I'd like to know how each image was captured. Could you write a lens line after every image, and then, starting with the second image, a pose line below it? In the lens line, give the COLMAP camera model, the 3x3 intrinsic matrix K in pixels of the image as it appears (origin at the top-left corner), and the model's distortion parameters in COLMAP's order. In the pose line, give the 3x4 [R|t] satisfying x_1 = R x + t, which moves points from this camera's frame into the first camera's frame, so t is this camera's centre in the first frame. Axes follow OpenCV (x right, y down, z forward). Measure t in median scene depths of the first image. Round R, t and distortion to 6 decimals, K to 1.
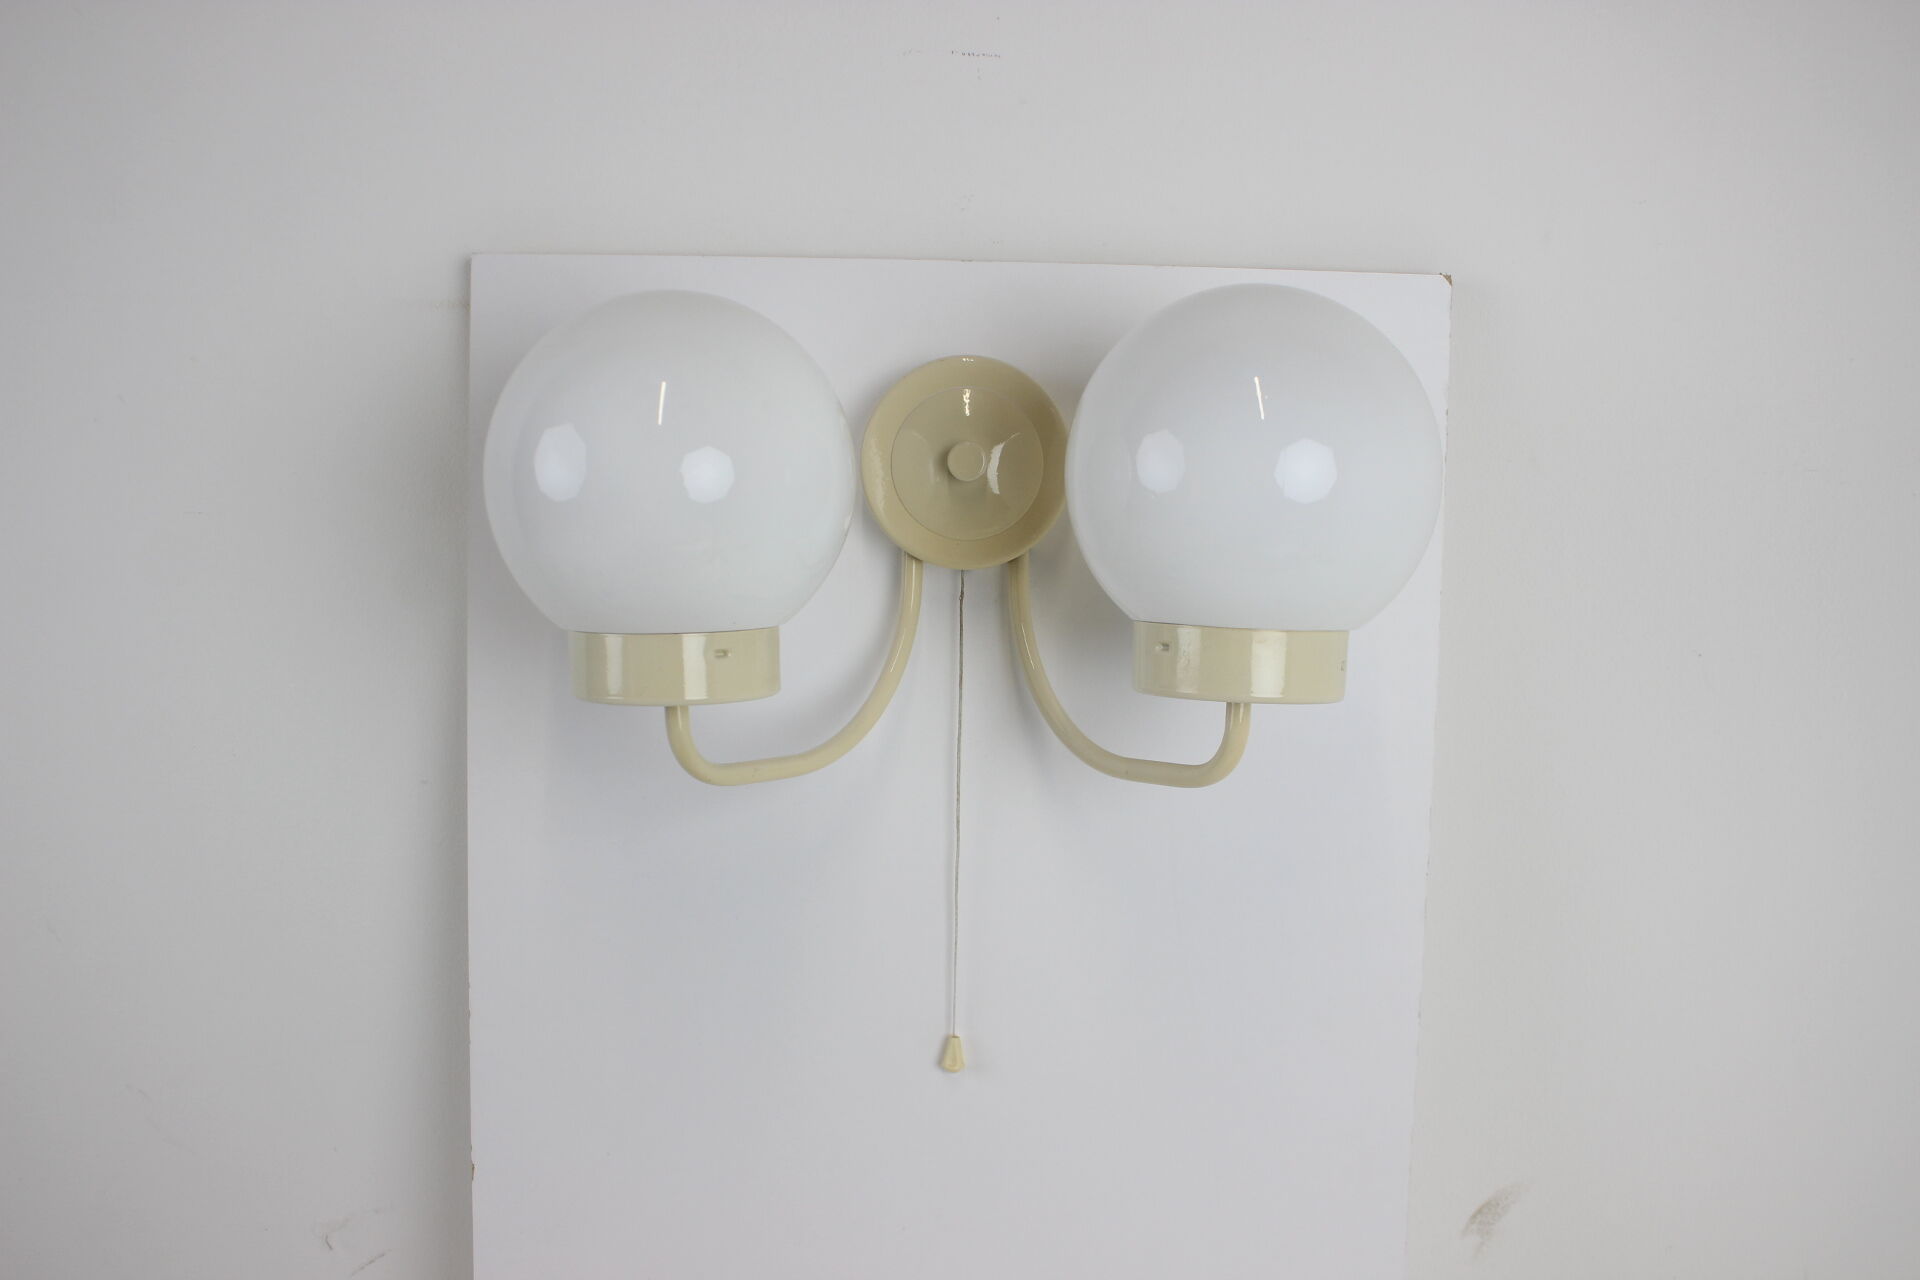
lens RADIAL K [[1778.4, 0, 944.8], [0, 1778.4, 641.9], [0, 0, 1]] dist [-0.098120, 0.000000]
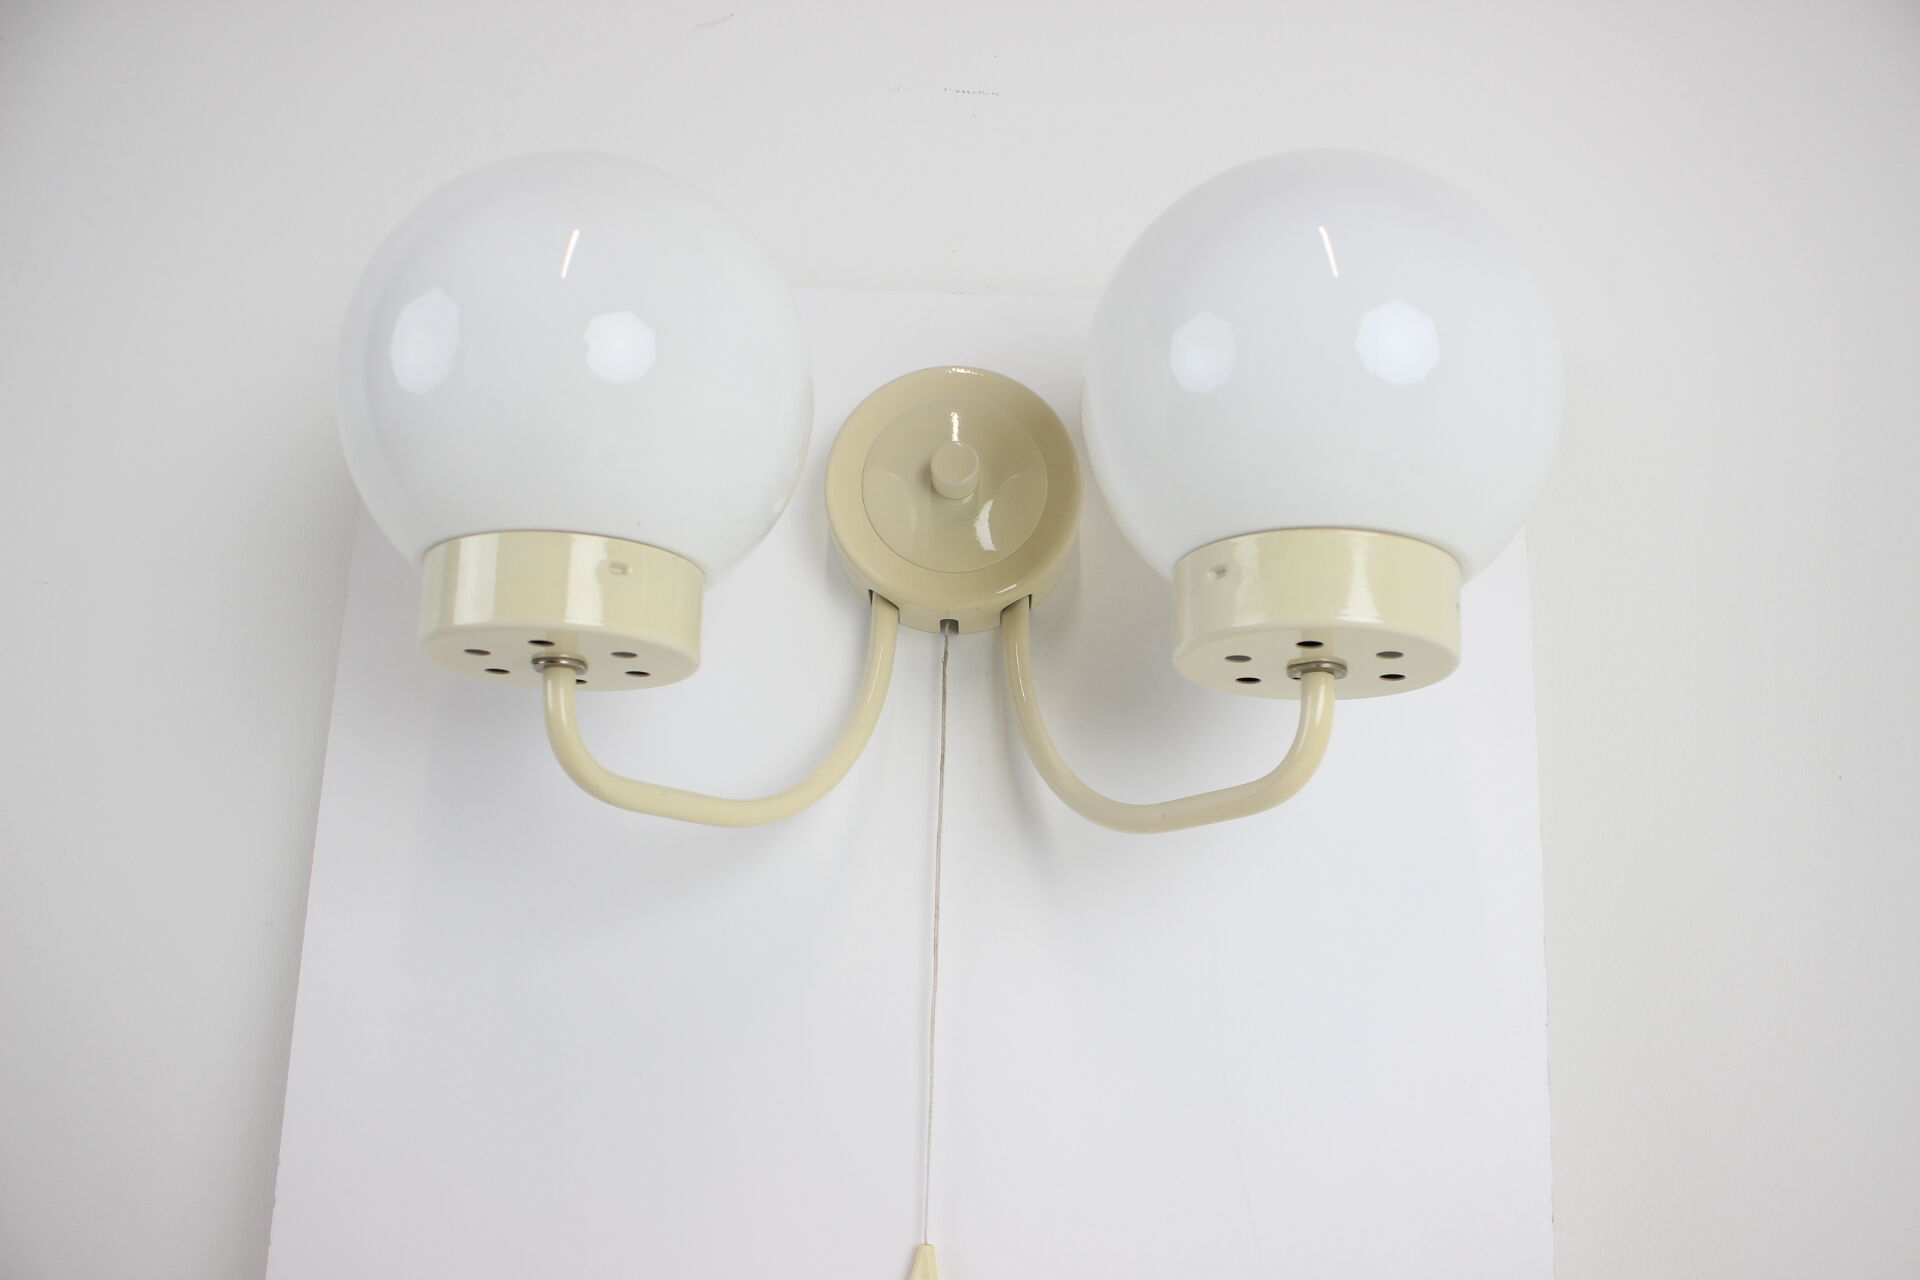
lens RADIAL K [[1611.7, 0, 971.0], [0, 1611.7, 641.2], [0, 0, 1]] dist [-0.076957, 0.002262]
pose [[0.999550, 0.019840, 0.022495, 0.004490], [-0.011880, 0.950512, -0.310459, 0.203966], [-0.027542, 0.310052, 0.950320, 0.310662]]
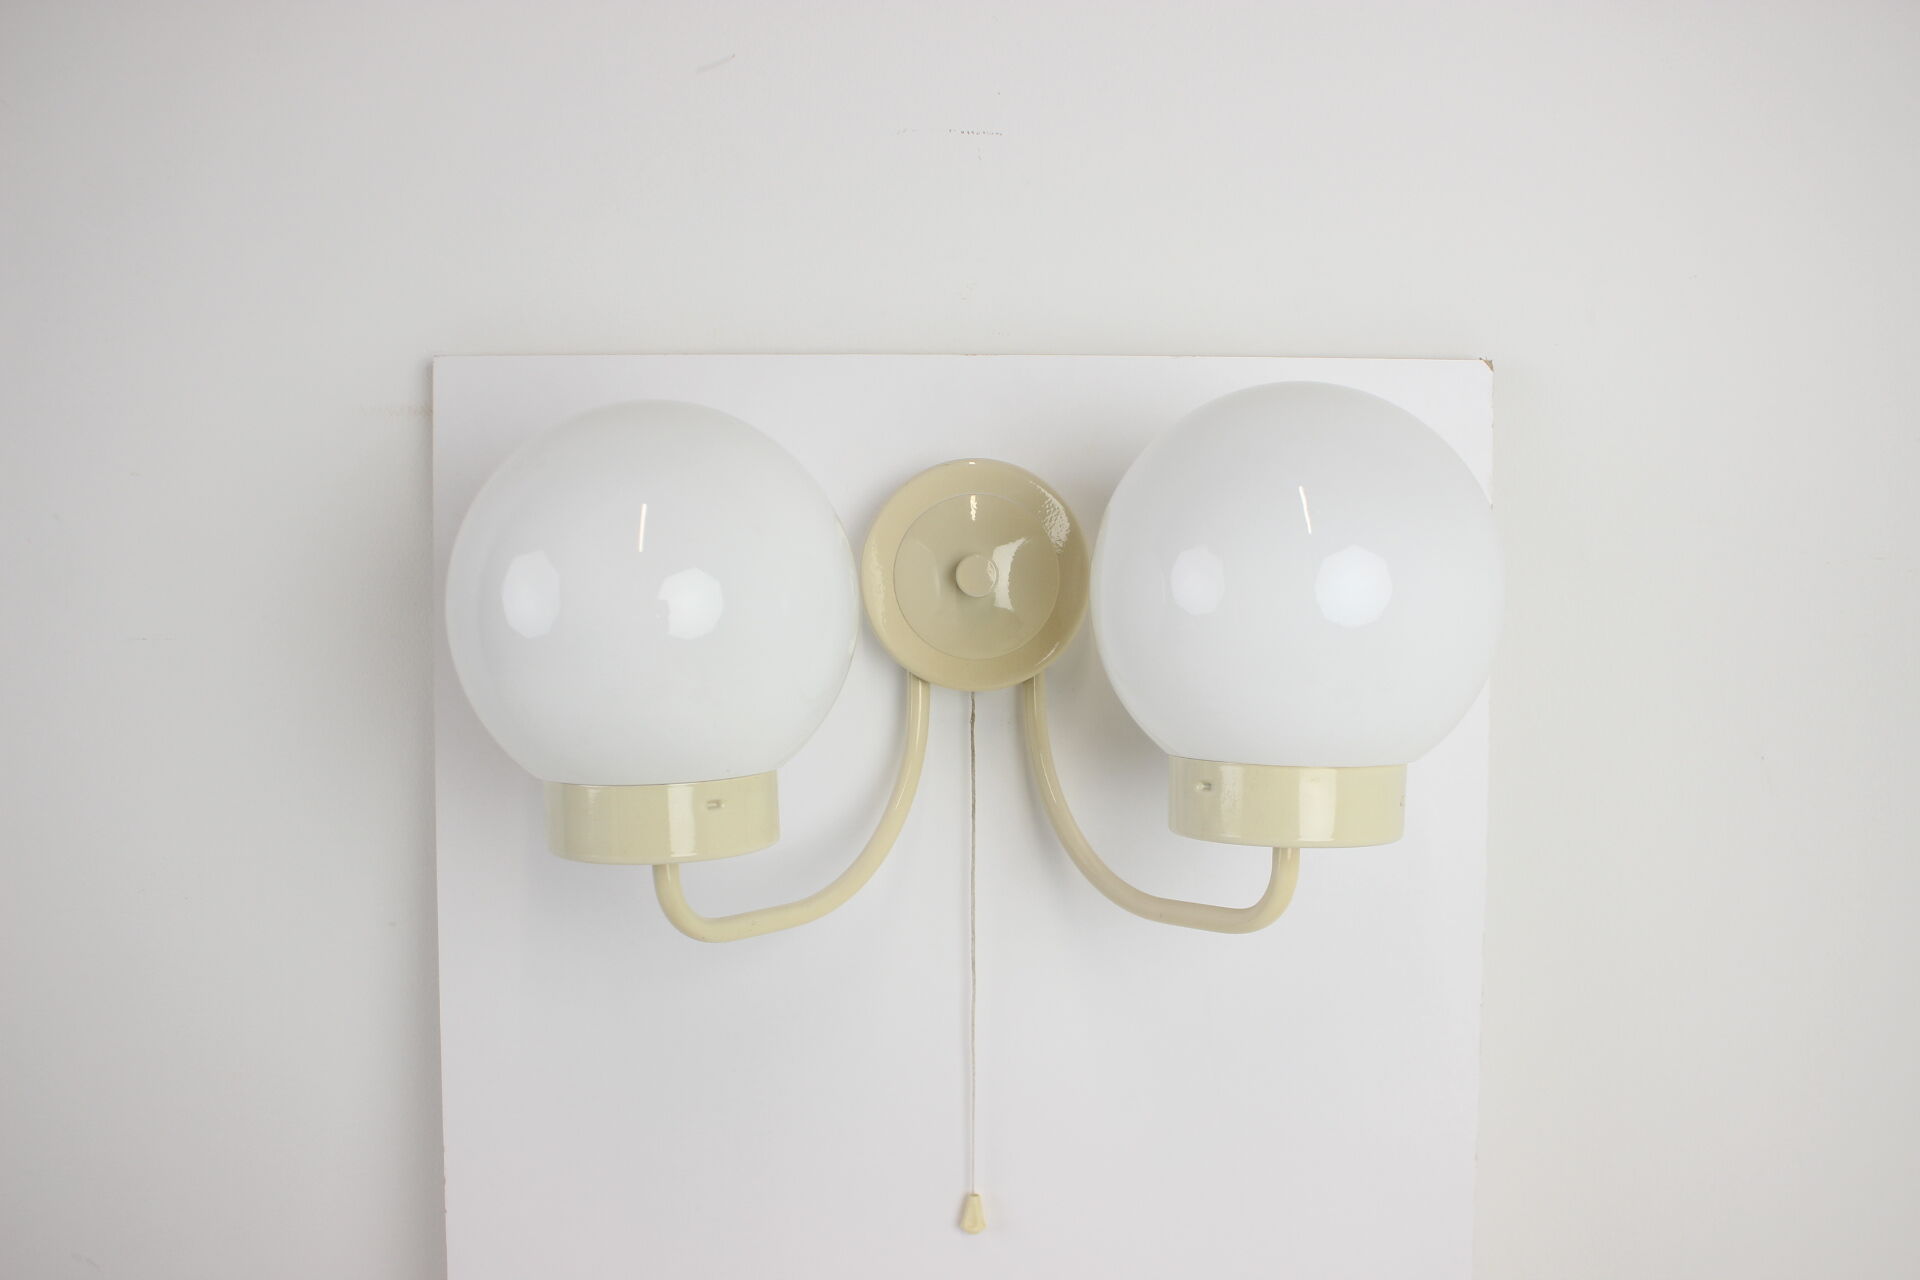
lens RADIAL K [[1771.1, 0, 955.0], [0, 1771.1, 635.5], [0, 0, 1]] dist [-0.087449, 0.000000]
pose [[0.999700, -0.020232, 0.013830, -0.012067], [0.020706, 0.999172, -0.035020, -0.038245], [-0.013110, 0.035296, 0.999291, 0.085903]]
